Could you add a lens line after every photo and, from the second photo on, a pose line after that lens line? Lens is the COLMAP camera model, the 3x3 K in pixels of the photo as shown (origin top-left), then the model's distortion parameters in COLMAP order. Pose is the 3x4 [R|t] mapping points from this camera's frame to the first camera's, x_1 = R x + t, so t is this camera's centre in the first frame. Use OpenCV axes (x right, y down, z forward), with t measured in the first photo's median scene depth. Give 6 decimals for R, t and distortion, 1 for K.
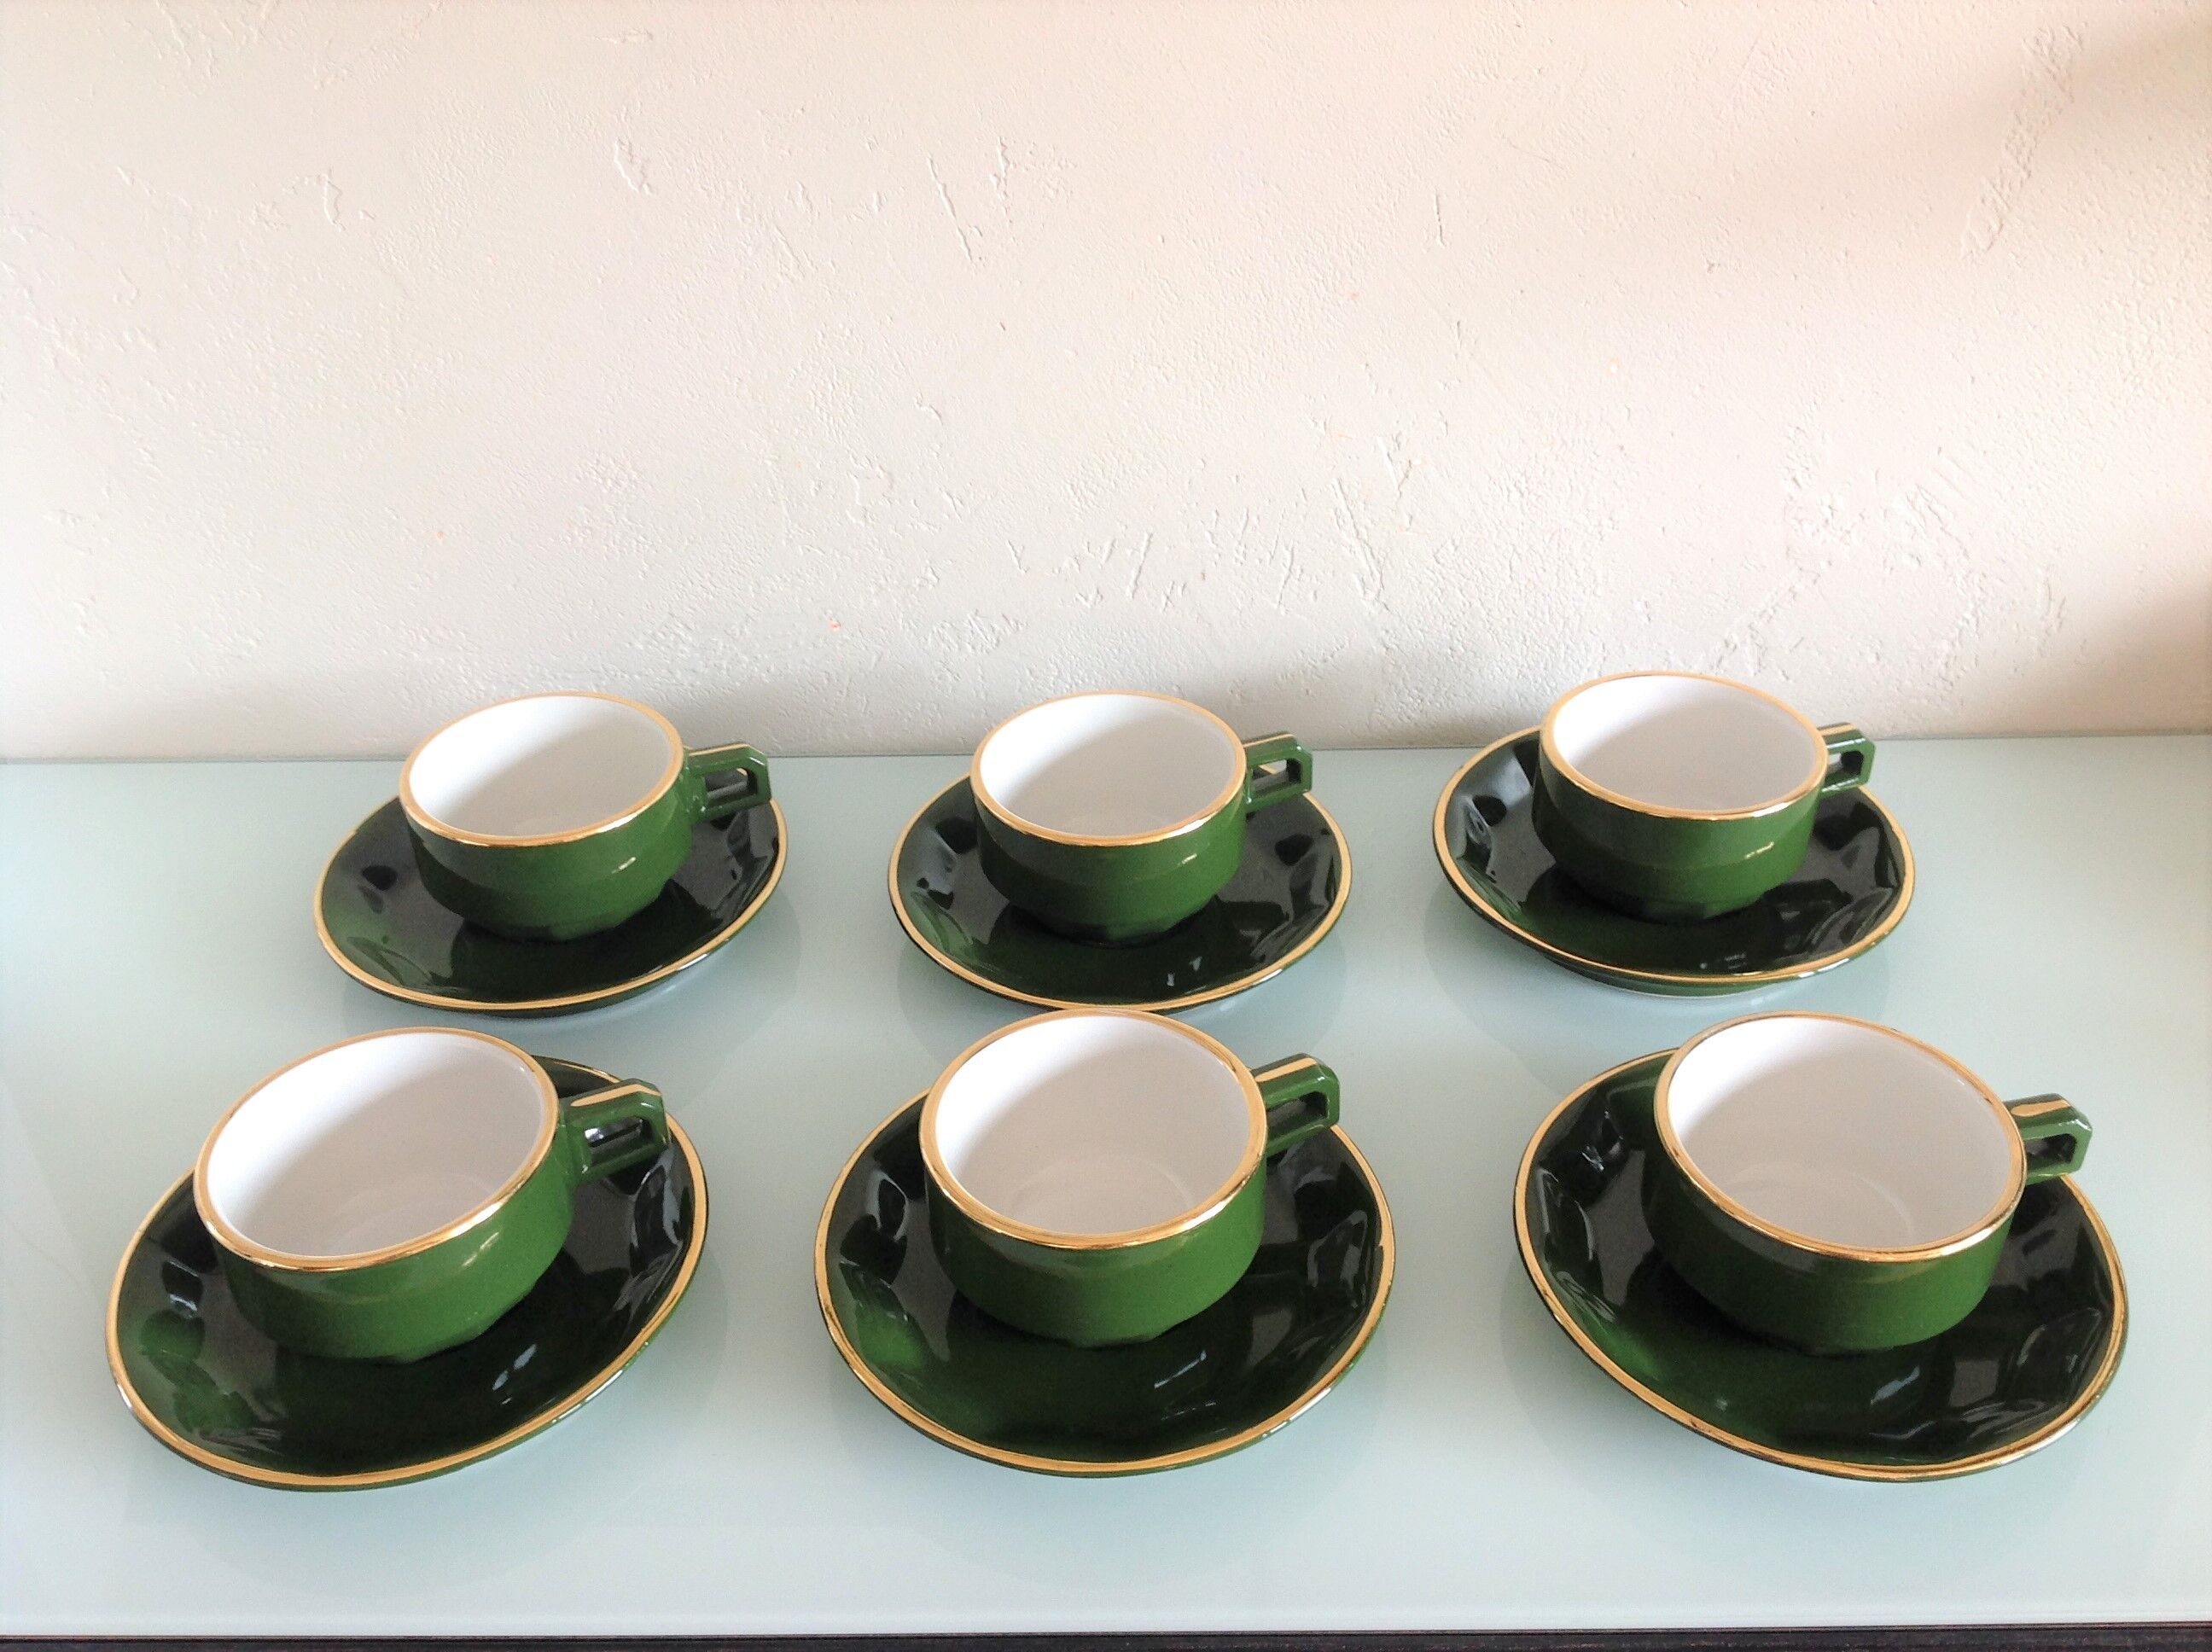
lens RADIAL K [[2070.8, 0, 1068.5], [0, 2070.8, 827.5], [0, 0, 1]] dist [-0.053023, 0.000000]
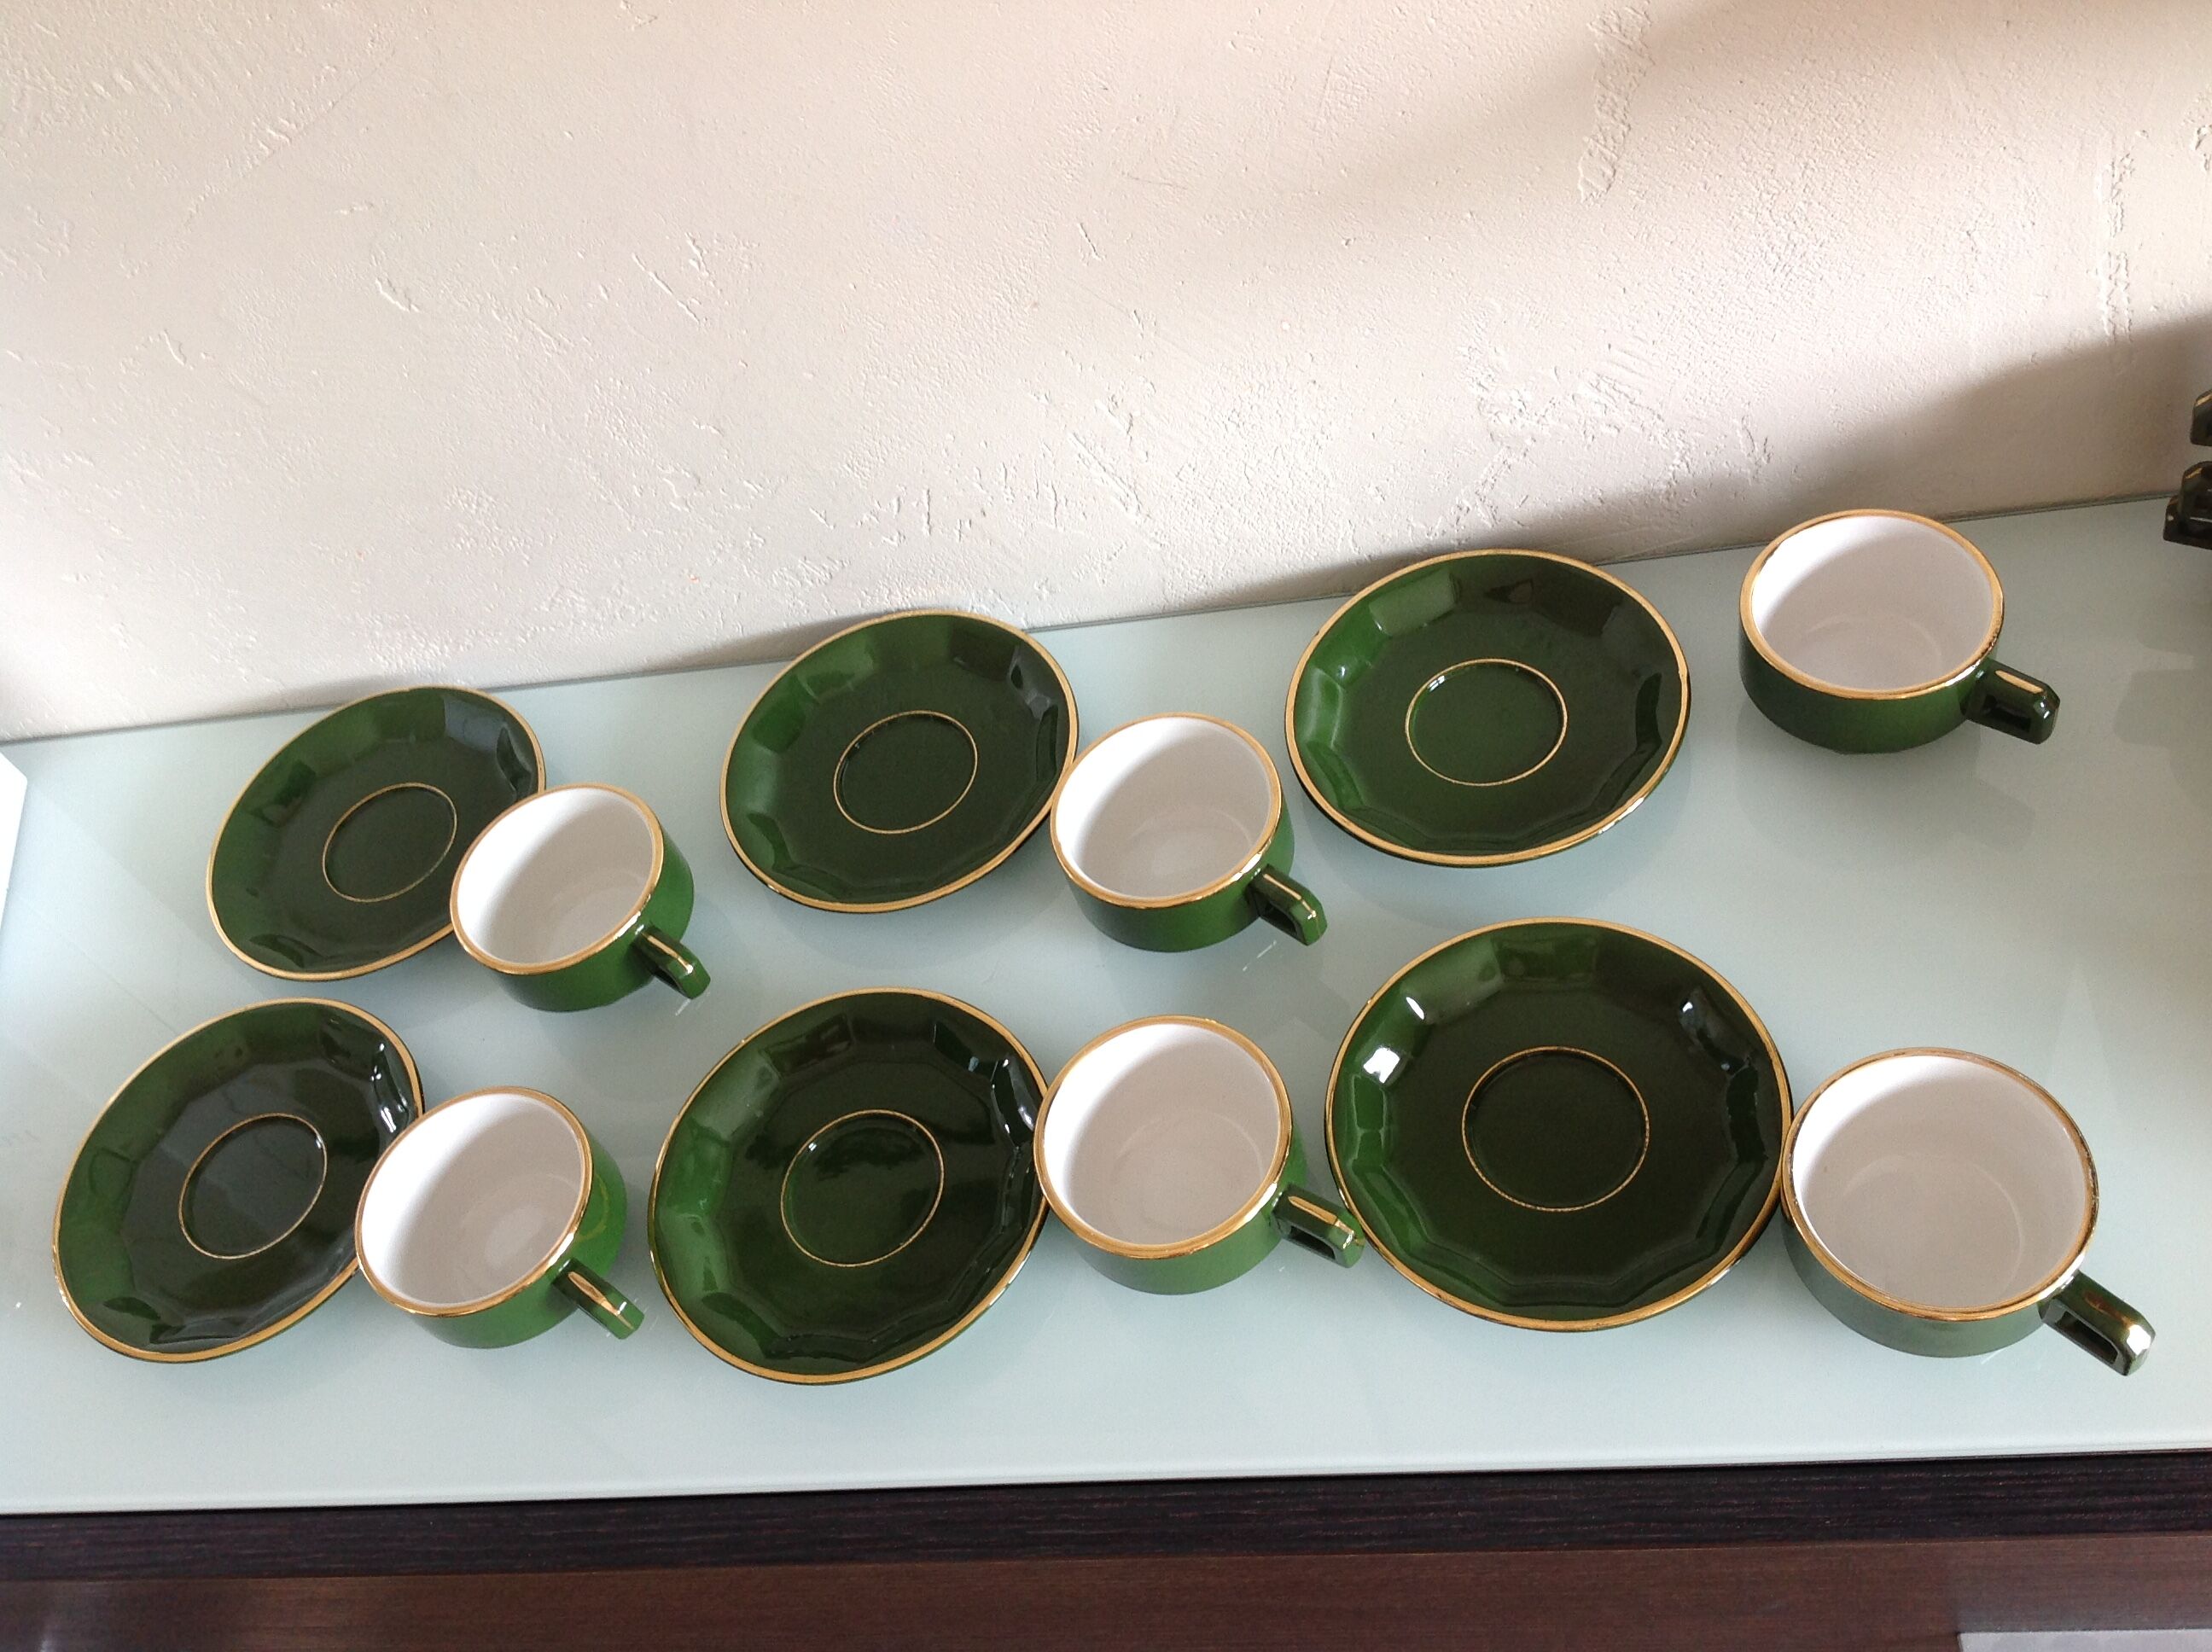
lens RADIAL K [[2070.8, 0, 1146.6], [0, 2070.8, 814.0], [0, 0, 1]] dist [-0.053023, 0.000000]
pose [[0.983401, -0.096026, -0.153954, 0.325089], [0.141802, 0.936090, 0.321914, -0.332558], [0.113203, -0.338401, 0.934168, -0.117146]]
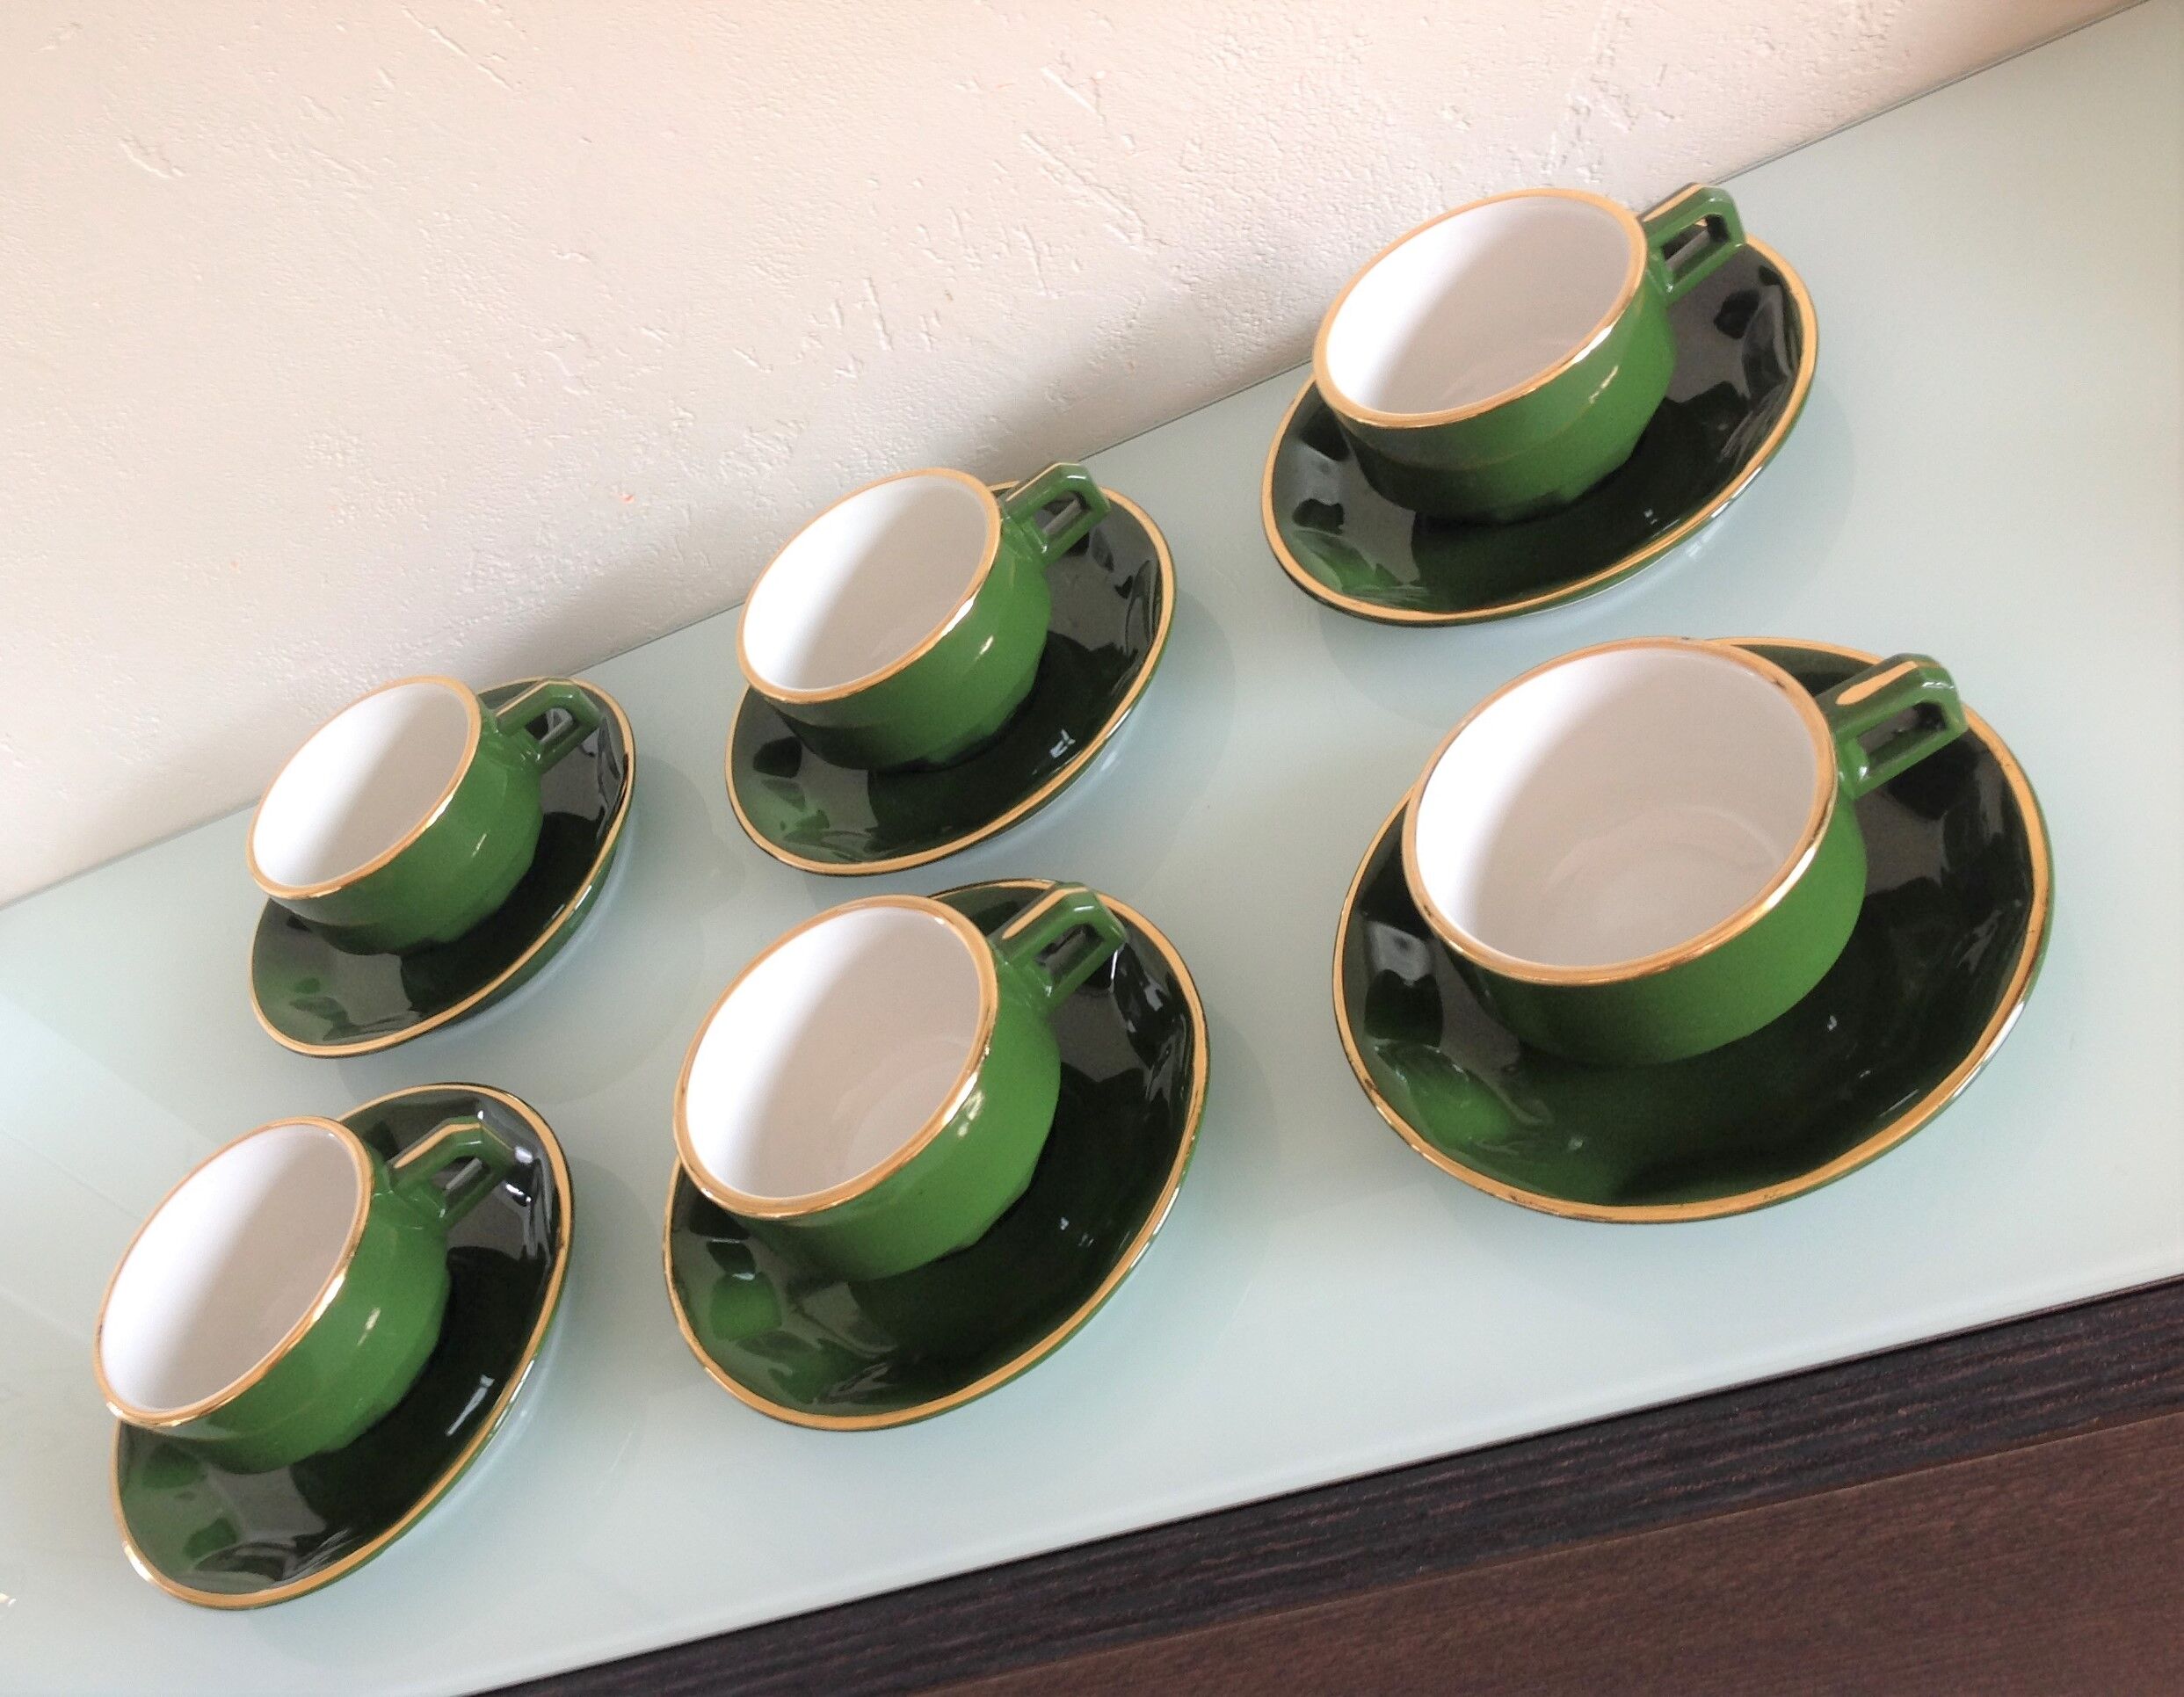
lens RADIAL K [[2147.4, 0, 1057.3], [0, 2147.4, 879.1], [0, 0, 1]] dist [-0.046691, 0.000000]
pose [[0.902435, -0.318463, -0.290159, 0.297869], [0.375664, 0.911386, 0.168081, -0.033633], [0.210919, -0.260684, 0.942102, 0.107382]]
